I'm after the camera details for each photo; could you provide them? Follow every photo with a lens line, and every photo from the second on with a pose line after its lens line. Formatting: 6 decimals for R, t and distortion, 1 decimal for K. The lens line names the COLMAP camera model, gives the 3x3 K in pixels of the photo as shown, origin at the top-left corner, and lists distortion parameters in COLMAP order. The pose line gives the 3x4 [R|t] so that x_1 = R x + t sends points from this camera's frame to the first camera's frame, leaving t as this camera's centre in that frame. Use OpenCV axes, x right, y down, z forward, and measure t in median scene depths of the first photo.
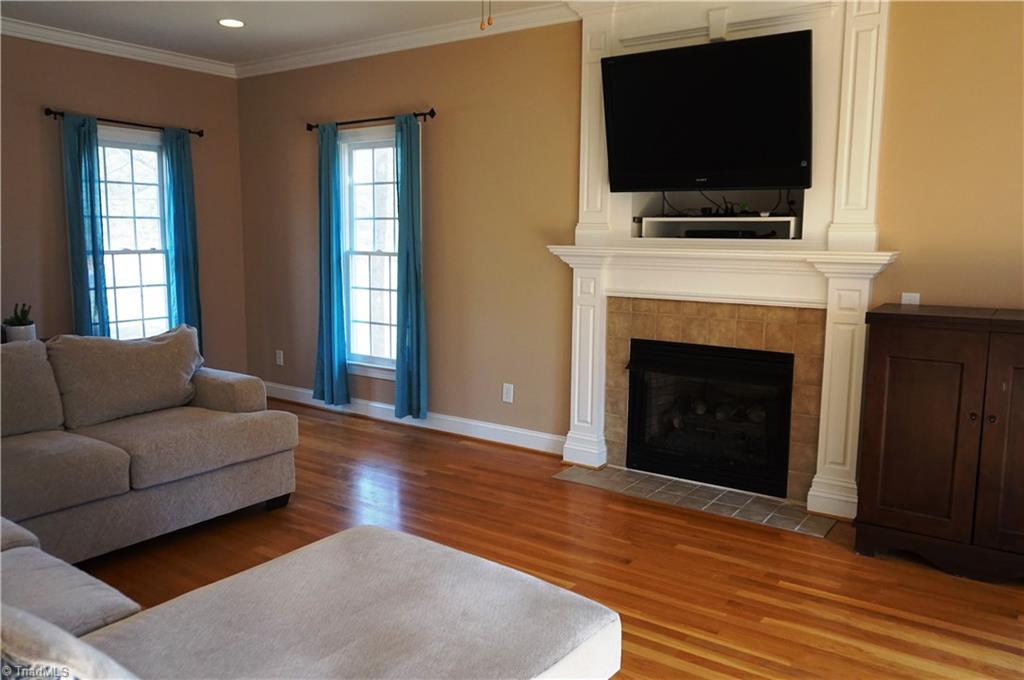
lens RADIAL K [[768.5, 0, 512.8], [0, 768.5, 342.1], [0, 0, 1]] dist [-0.040631, 0.000448]
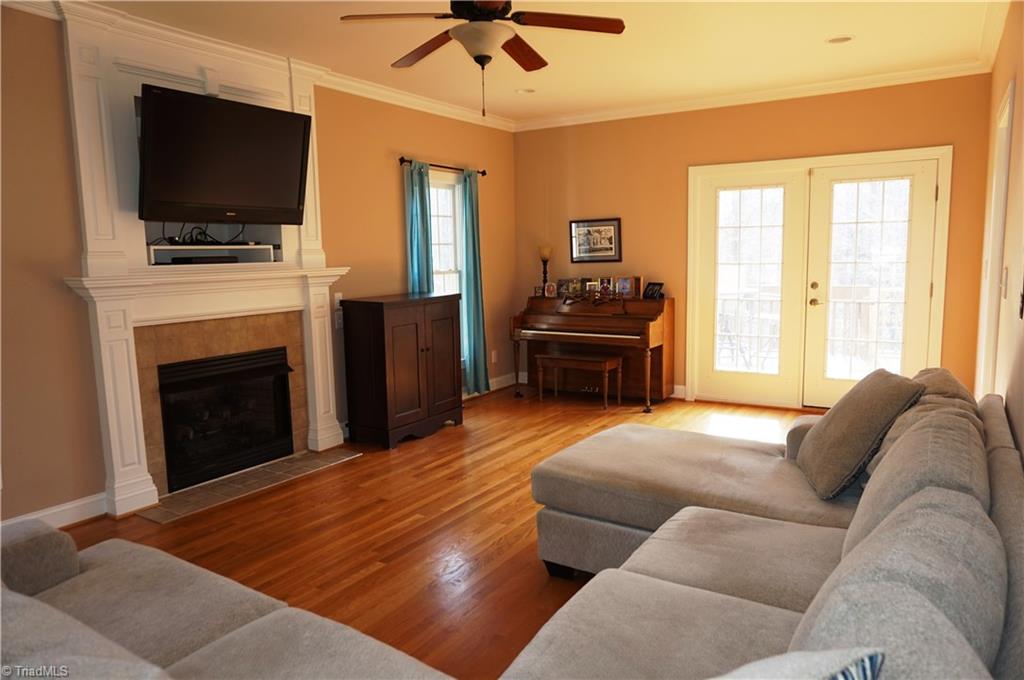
lens RADIAL K [[687.1, 0, 516.2], [0, 687.1, 337.4], [0, 0, 1]] dist [-0.026138, 0.004876]
pose [[-0.053123, -0.130768, 0.989989, -0.834884], [0.153731, 0.978499, 0.137500, -0.101881], [-0.986684, 0.159496, -0.031877, 0.619953]]
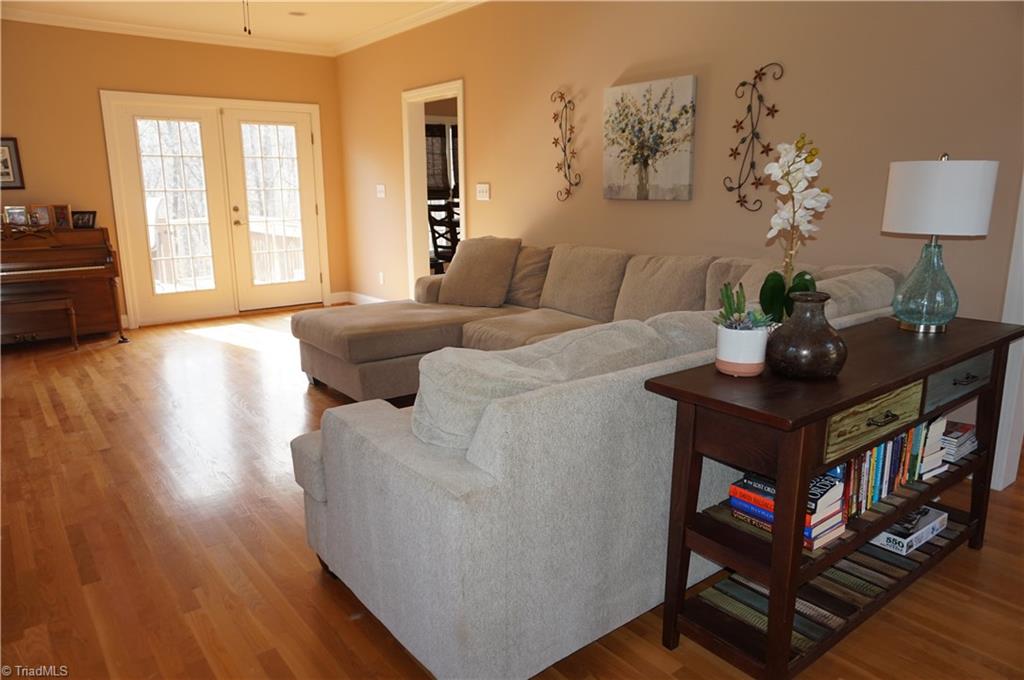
lens RADIAL K [[687.1, 0, 518.1], [0, 687.1, 341.6], [0, 0, 1]] dist [-0.026138, 0.004876]
pose [[-0.959434, -0.069359, 0.273270, -0.609590], [0.031013, 0.937421, 0.346814, -0.174927], [-0.280224, 0.341220, -0.897242, 1.377936]]
